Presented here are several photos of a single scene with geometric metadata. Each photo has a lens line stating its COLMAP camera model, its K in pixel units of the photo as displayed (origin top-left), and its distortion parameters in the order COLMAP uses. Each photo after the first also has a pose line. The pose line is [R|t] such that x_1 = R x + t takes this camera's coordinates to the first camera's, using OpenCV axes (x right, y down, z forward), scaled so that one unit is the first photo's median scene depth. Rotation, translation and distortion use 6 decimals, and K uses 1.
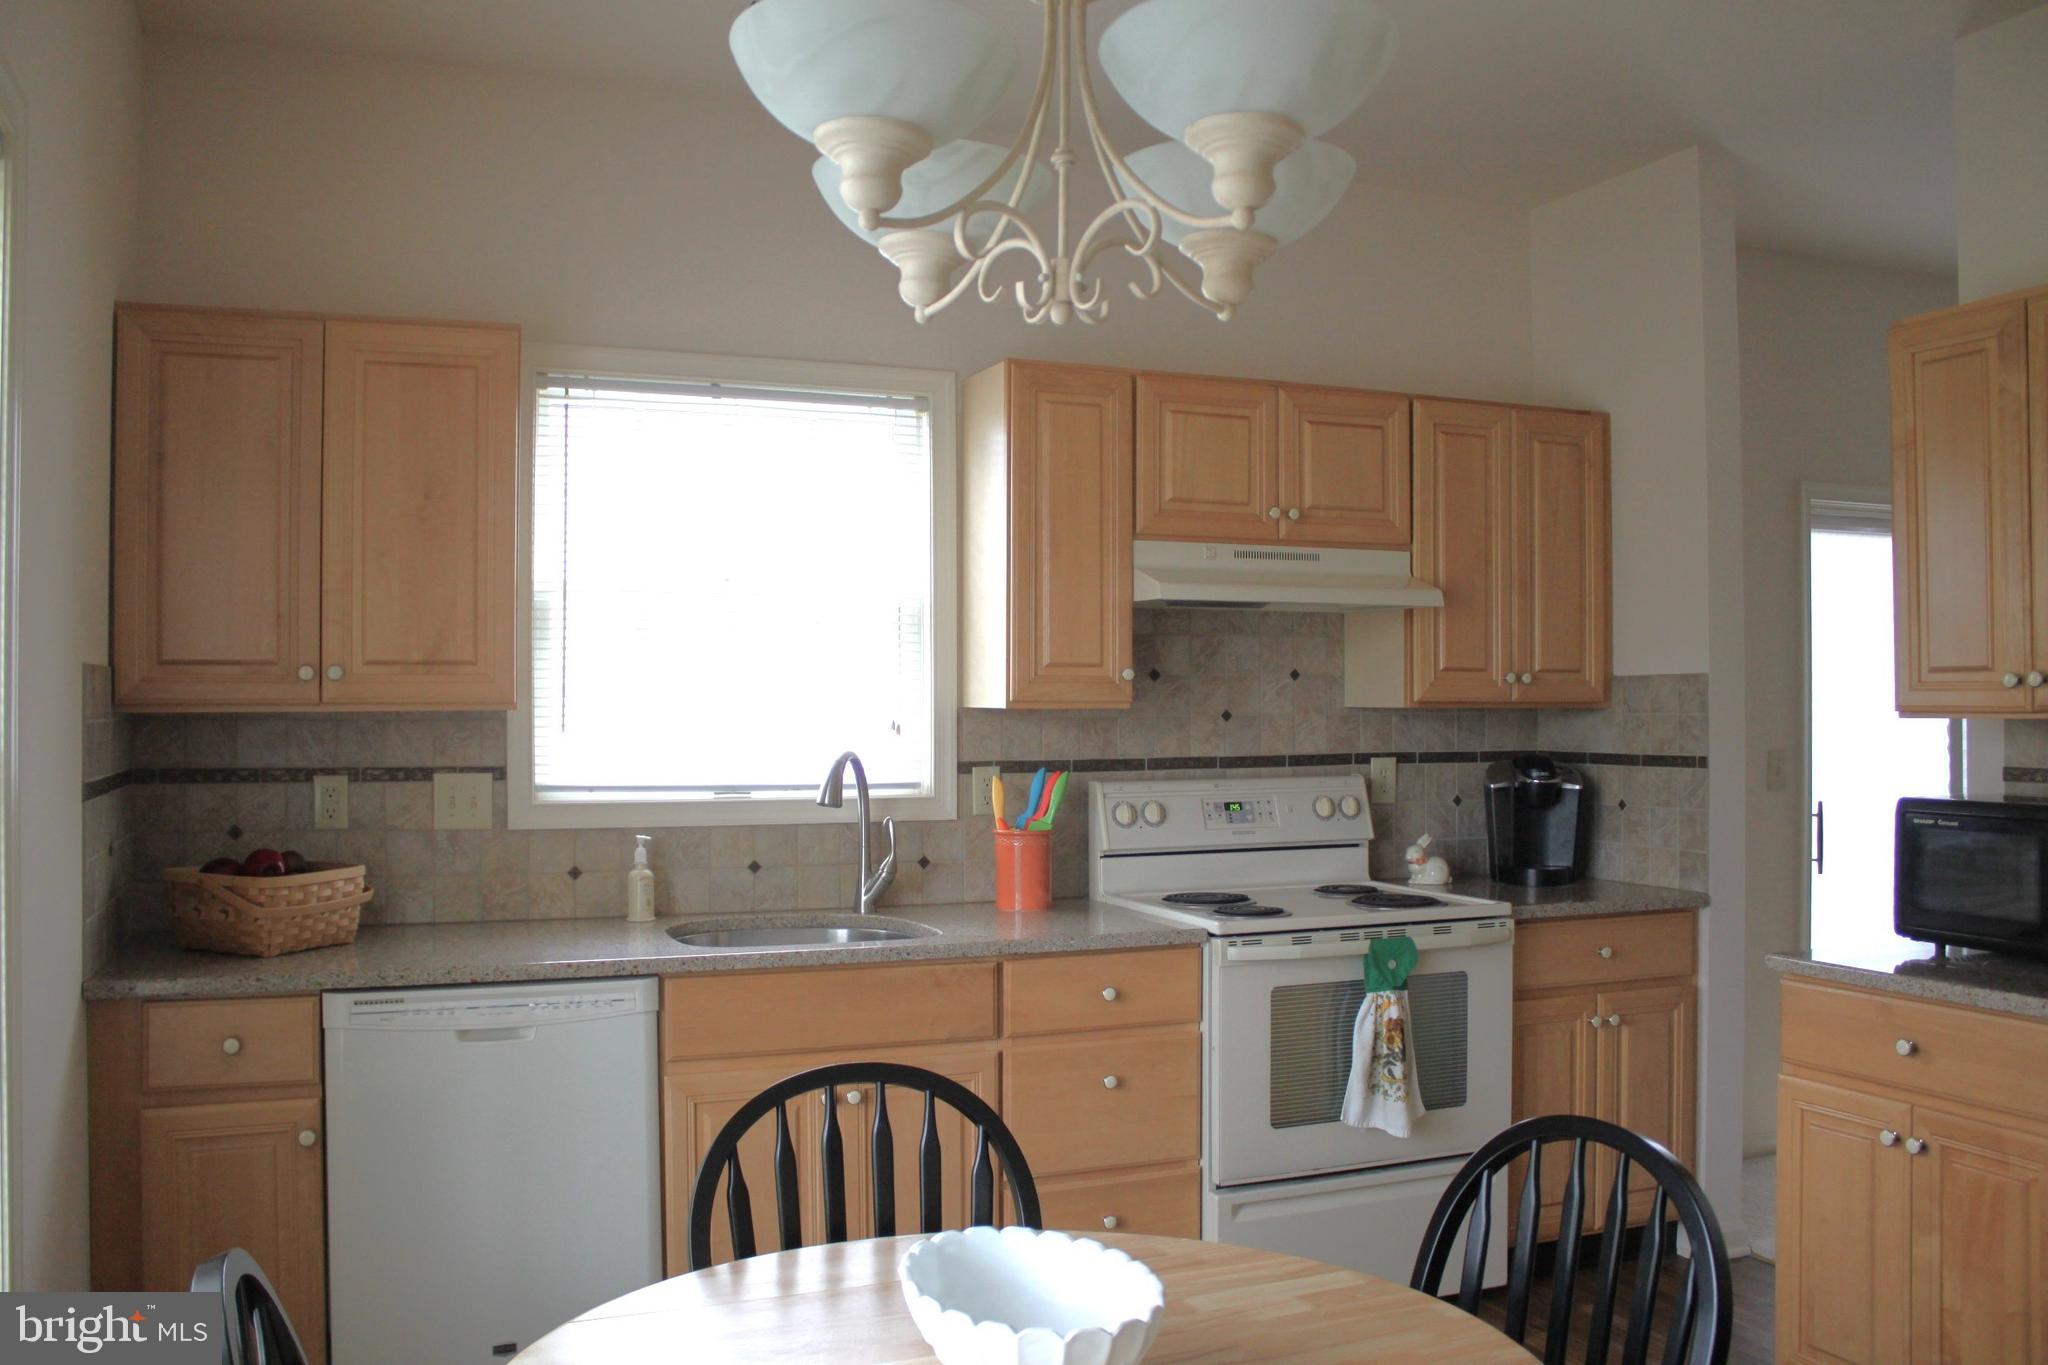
lens RADIAL K [[1736.7, 0, 998.6], [0, 1736.7, 680.8], [0, 0, 1]] dist [-0.161320, 0.145883]
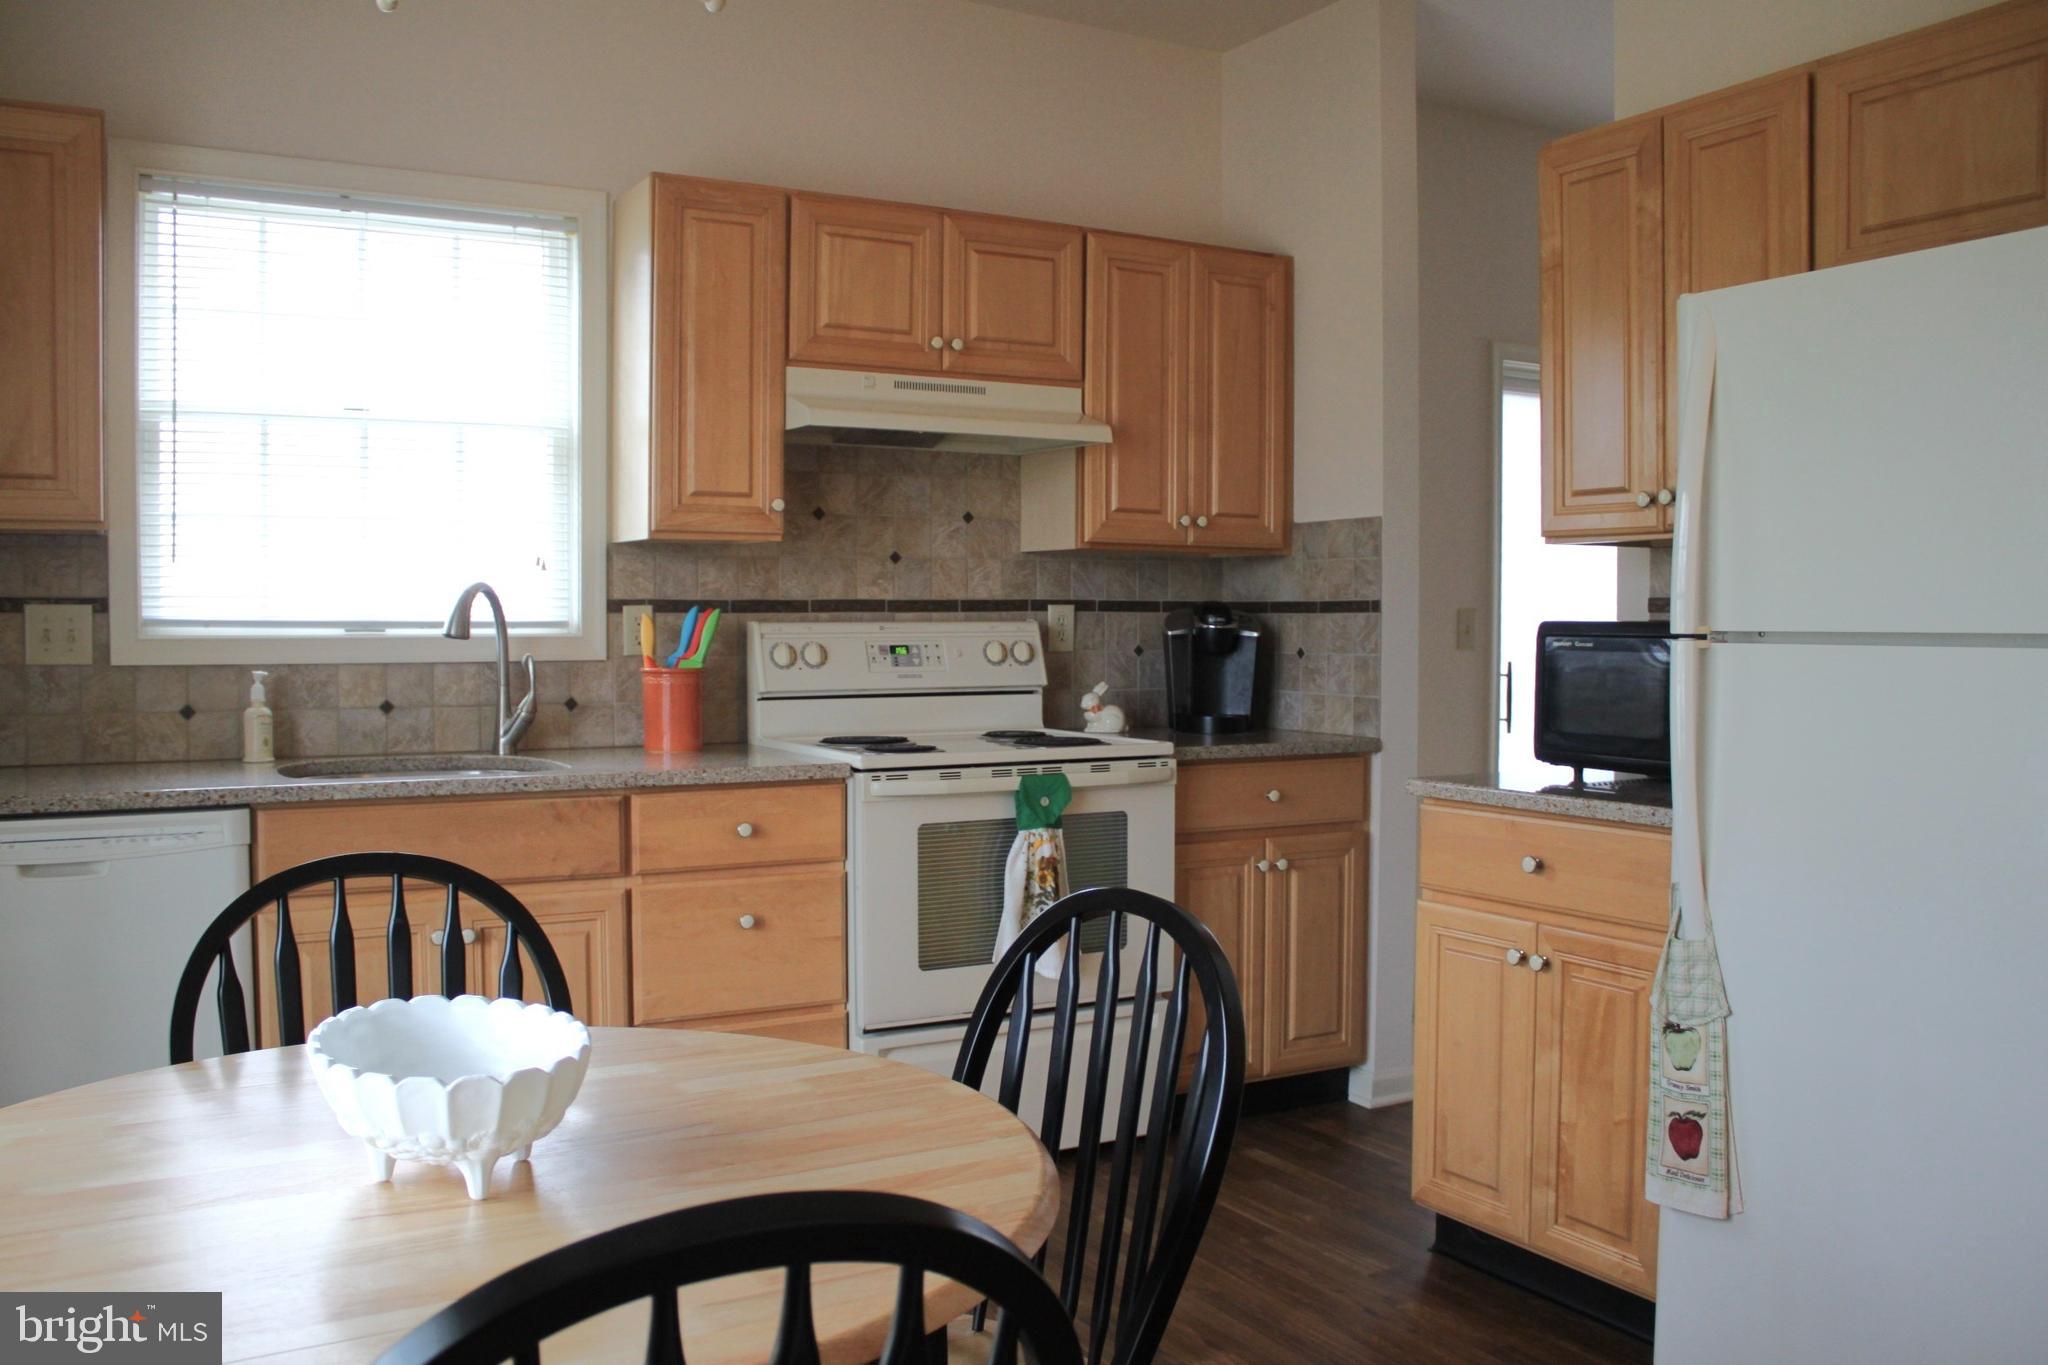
lens RADIAL K [[1727.5, 0, 1008.2], [0, 1727.5, 688.8], [0, 0, 1]] dist [-0.171441, 0.158350]
pose [[0.991588, -0.002368, 0.129414, 0.080867], [-0.004630, 0.998544, 0.053748, 0.048200], [-0.129353, -0.053895, 0.990133, 0.036942]]
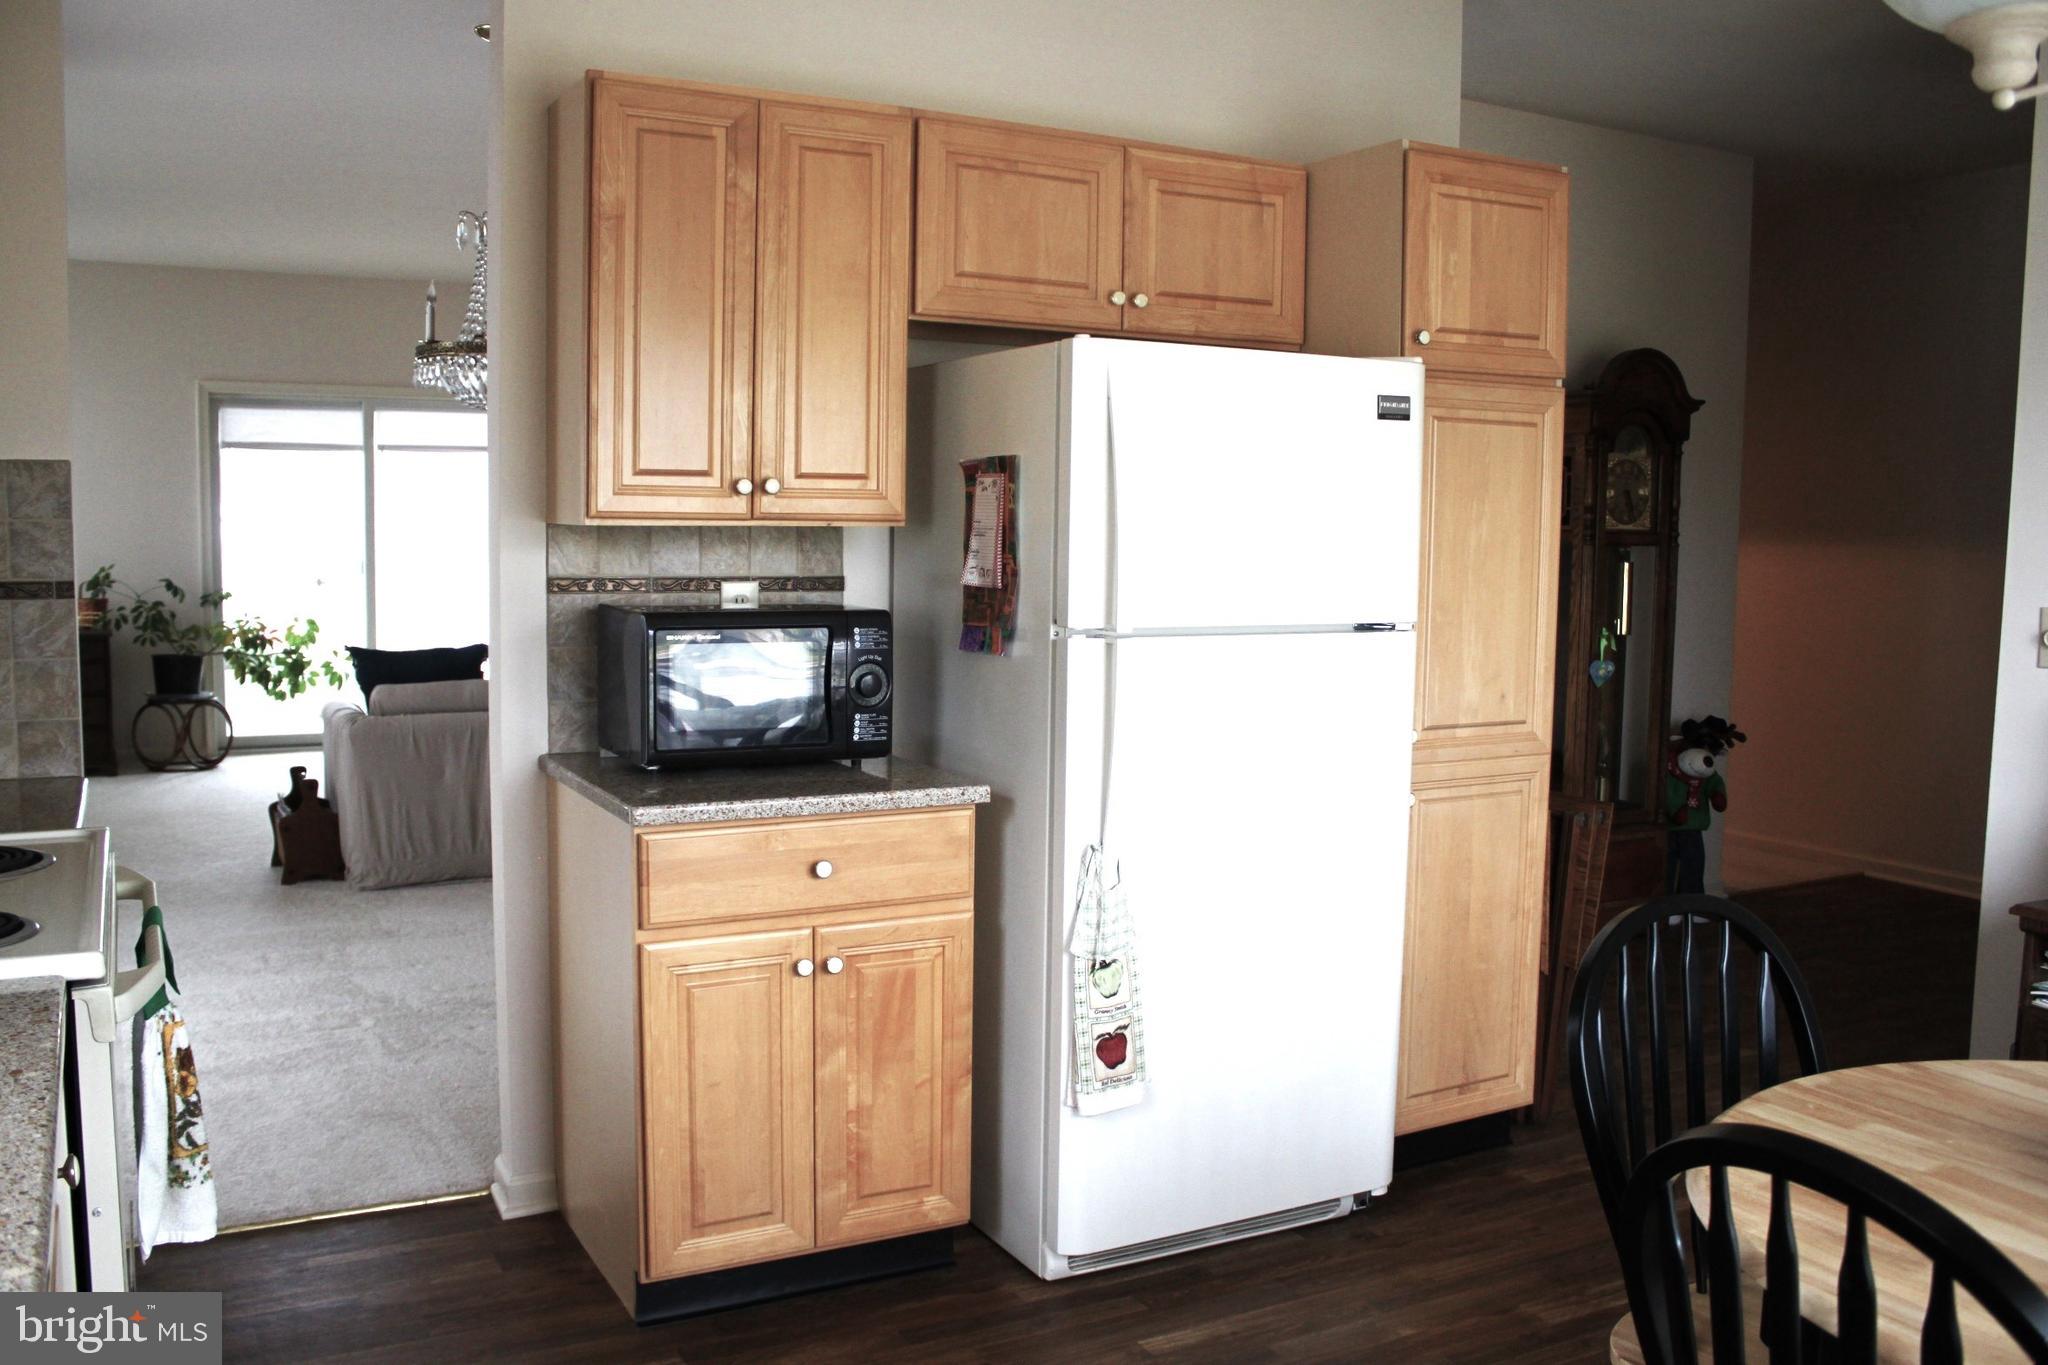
lens RADIAL K [[1727.5, 0, 1008.2], [0, 1727.5, 688.8], [0, 0, 1]] dist [-0.171441, 0.158350]
pose [[-0.108895, -0.096093, 0.989398, -0.337528], [-0.027554, 0.995226, 0.093626, 0.015560], [-0.993671, -0.017066, -0.111023, 0.768970]]
